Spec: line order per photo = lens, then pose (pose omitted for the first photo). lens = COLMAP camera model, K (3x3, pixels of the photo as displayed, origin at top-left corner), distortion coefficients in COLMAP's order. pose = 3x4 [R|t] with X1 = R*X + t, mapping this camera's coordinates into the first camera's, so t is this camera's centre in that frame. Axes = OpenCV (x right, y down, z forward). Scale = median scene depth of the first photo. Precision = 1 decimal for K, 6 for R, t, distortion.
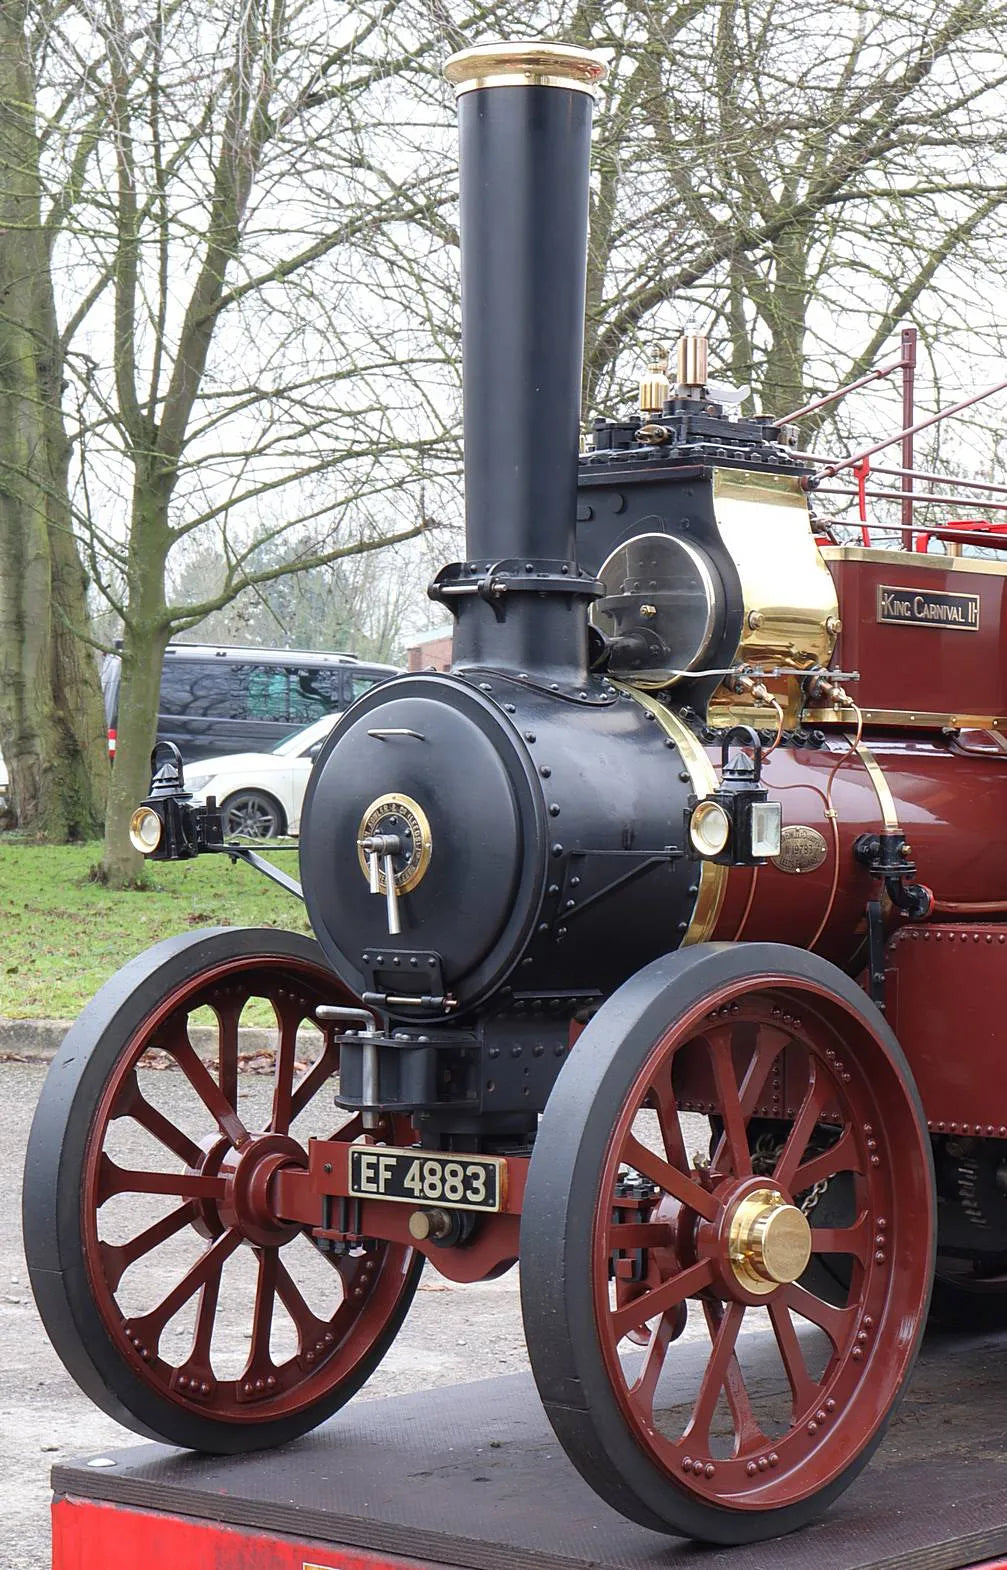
lens RADIAL K [[3442.2, 0, 383.7], [0, 3442.2, 787.1], [0, 0, 1]] dist [0.004890, 0.074334]
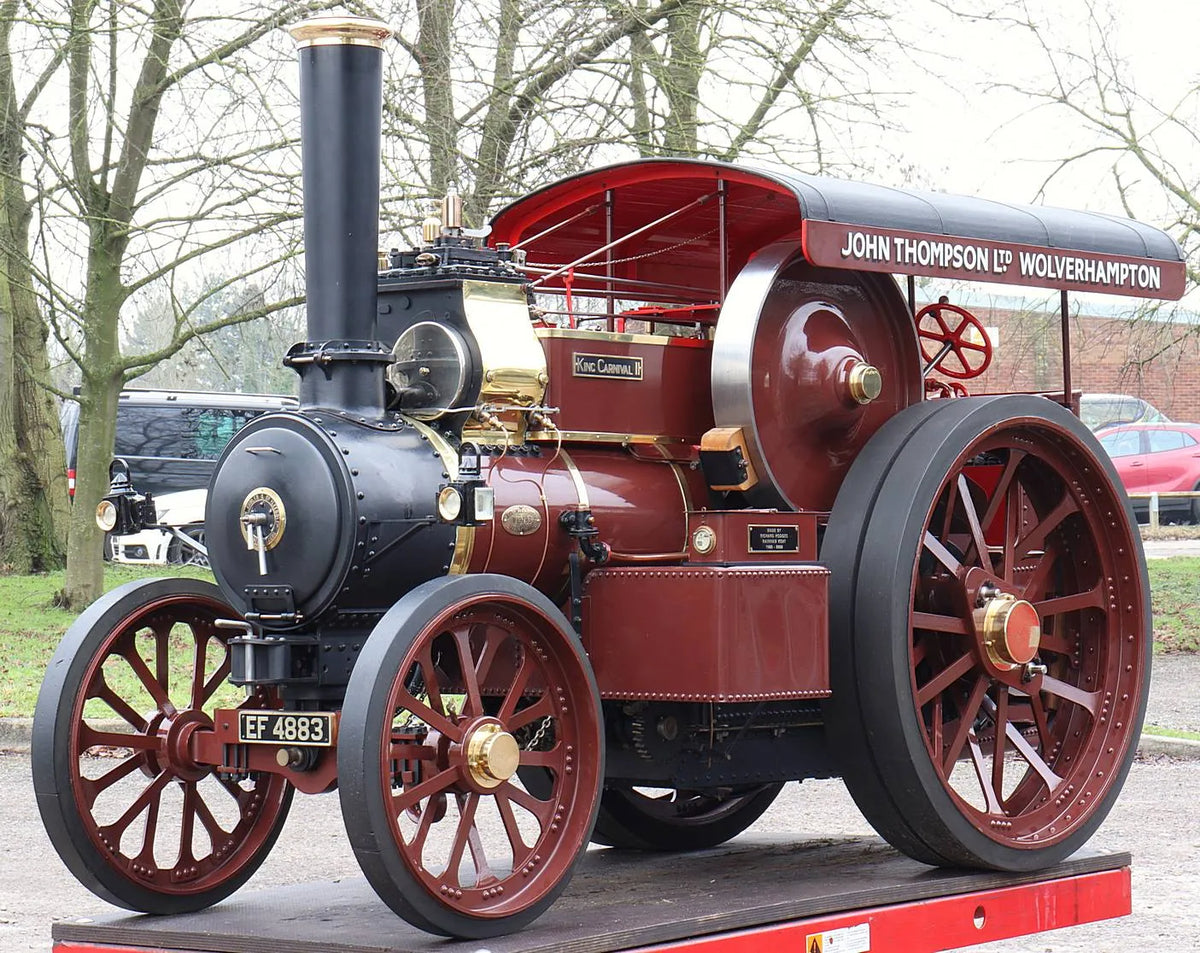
lens RADIAL K [[3243.7, 0, 600.0], [0, 3243.7, 476.5], [0, 0, 1]] dist [-0.020740, -0.219782]
pose [[0.996409, -0.015620, 0.083213, 0.031847], [0.016717, 0.999782, -0.012502, 0.016981], [-0.082999, 0.013848, 0.996453, -0.484277]]
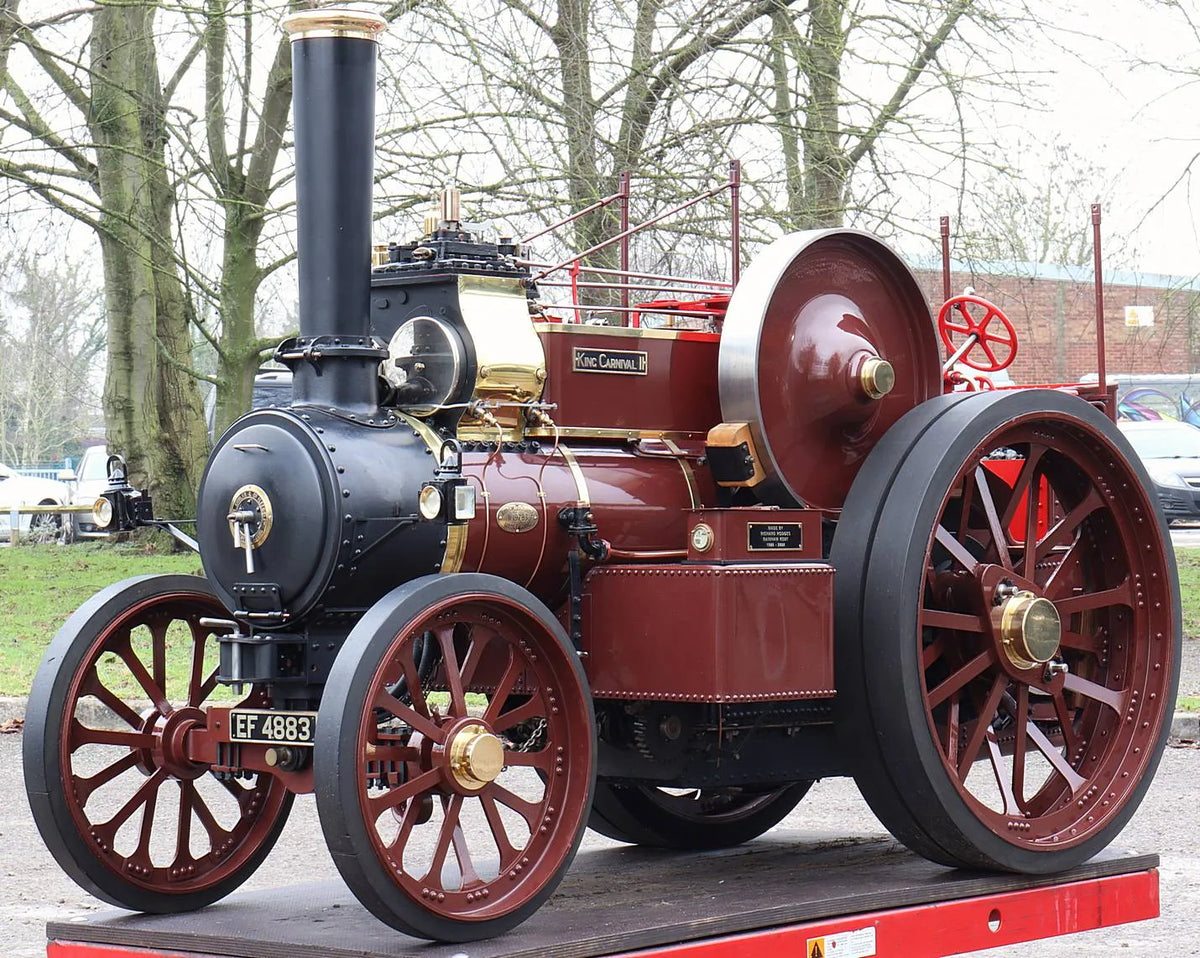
lens RADIAL K [[3234.1, 0, 600.0], [0, 3234.1, 479.0], [0, 0, 1]] dist [-0.029193, 0.133864]
pose [[0.999275, -0.015254, 0.034896, 0.104944], [0.015469, 0.999863, -0.005918, 0.009714], [-0.034801, 0.006453, 0.999373, -0.465285]]
